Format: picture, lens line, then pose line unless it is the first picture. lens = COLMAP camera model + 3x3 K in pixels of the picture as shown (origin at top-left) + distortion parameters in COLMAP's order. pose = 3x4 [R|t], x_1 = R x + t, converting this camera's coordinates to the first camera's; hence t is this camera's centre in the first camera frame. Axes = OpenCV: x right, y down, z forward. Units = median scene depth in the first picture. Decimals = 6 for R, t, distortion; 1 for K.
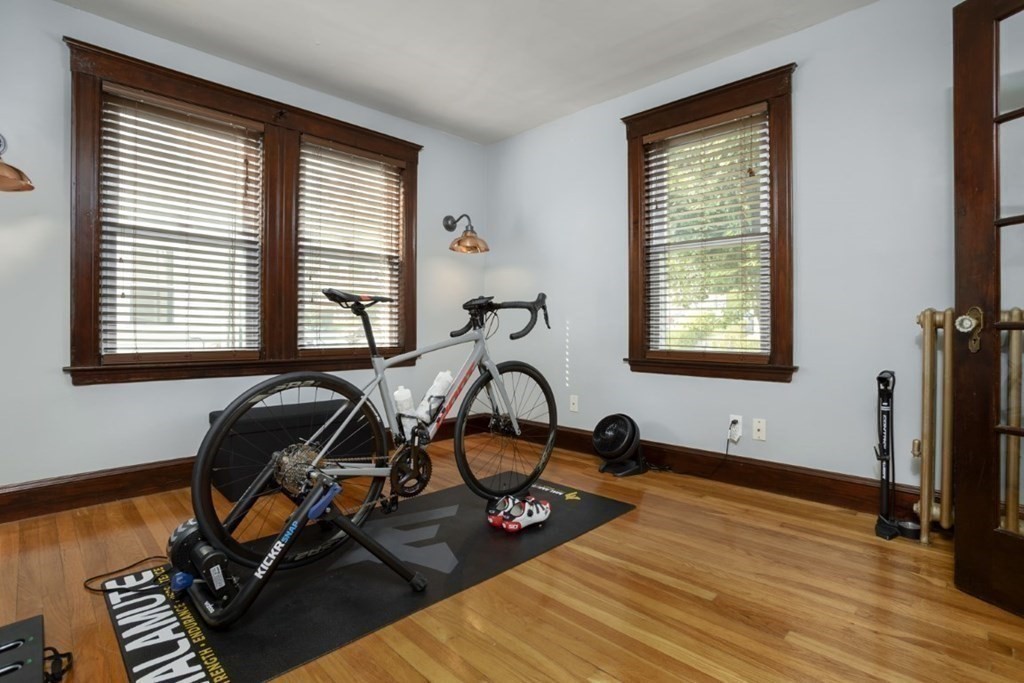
lens RADIAL K [[509.7, 0, 524.0], [0, 509.7, 332.8], [0, 0, 1]] dist [-0.080866, 0.040587]
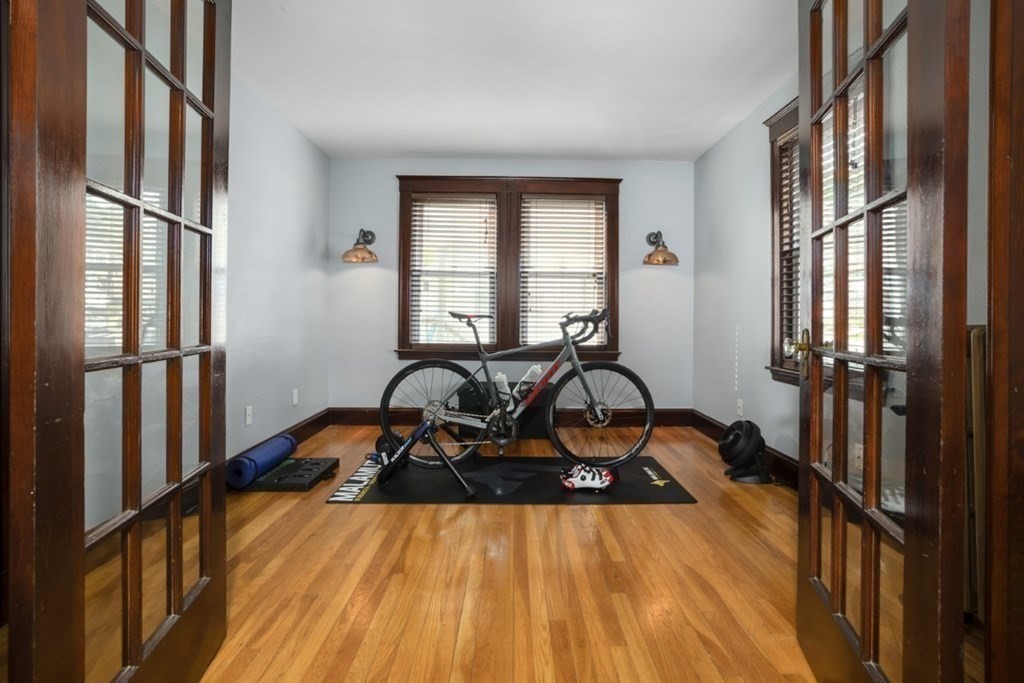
lens RADIAL K [[509.7, 0, 524.0], [0, 509.7, 332.8], [0, 0, 1]] dist [-0.080866, 0.040587]
pose [[0.705166, 0.023142, -0.708664, 0.789187], [-0.013146, 0.999722, 0.019565, -0.039471], [0.708920, -0.004481, 0.705274, -0.025647]]
